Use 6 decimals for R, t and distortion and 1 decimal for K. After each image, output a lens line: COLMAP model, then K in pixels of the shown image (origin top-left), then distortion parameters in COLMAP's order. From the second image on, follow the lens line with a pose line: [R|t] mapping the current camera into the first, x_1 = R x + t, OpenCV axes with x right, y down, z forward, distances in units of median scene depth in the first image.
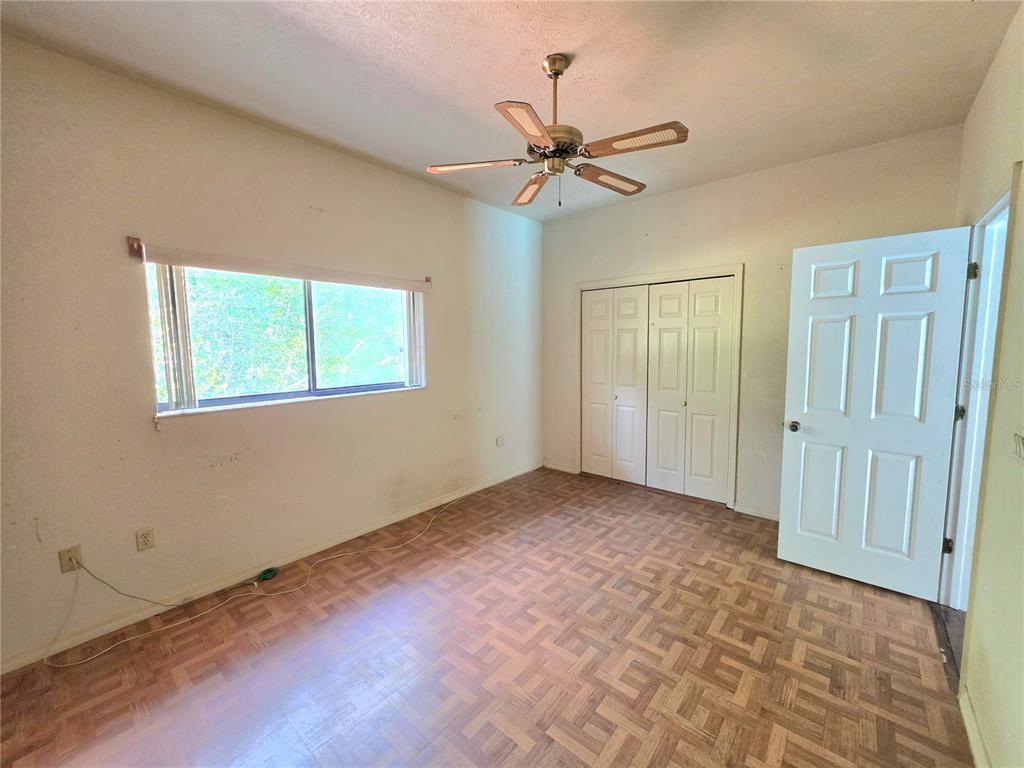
lens RADIAL K [[412.8, 0, 515.0], [0, 412.8, 381.8], [0, 0, 1]] dist [-0.000254, 0.000023]
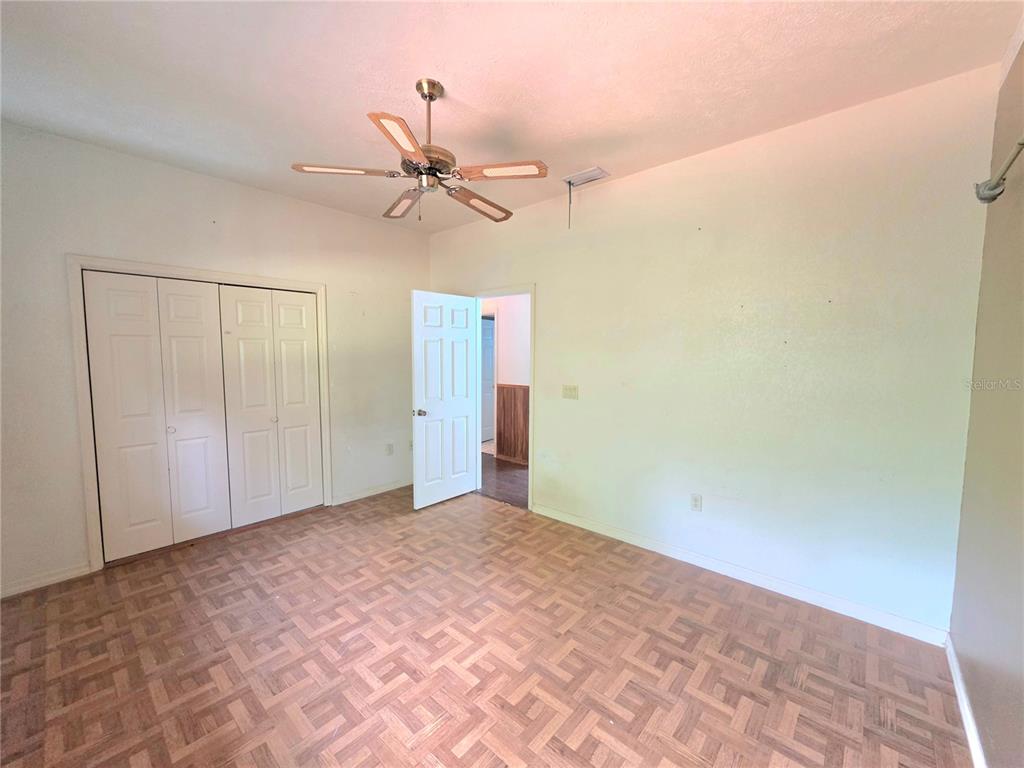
lens RADIAL K [[412.8, 0, 515.0], [0, 412.8, 381.8], [0, 0, 1]] dist [-0.000254, 0.000023]
pose [[0.018195, -0.059548, 0.998060, -0.712867], [0.093687, 0.993934, 0.057594, -0.048644], [-0.995435, 0.092458, 0.023663, 0.593188]]
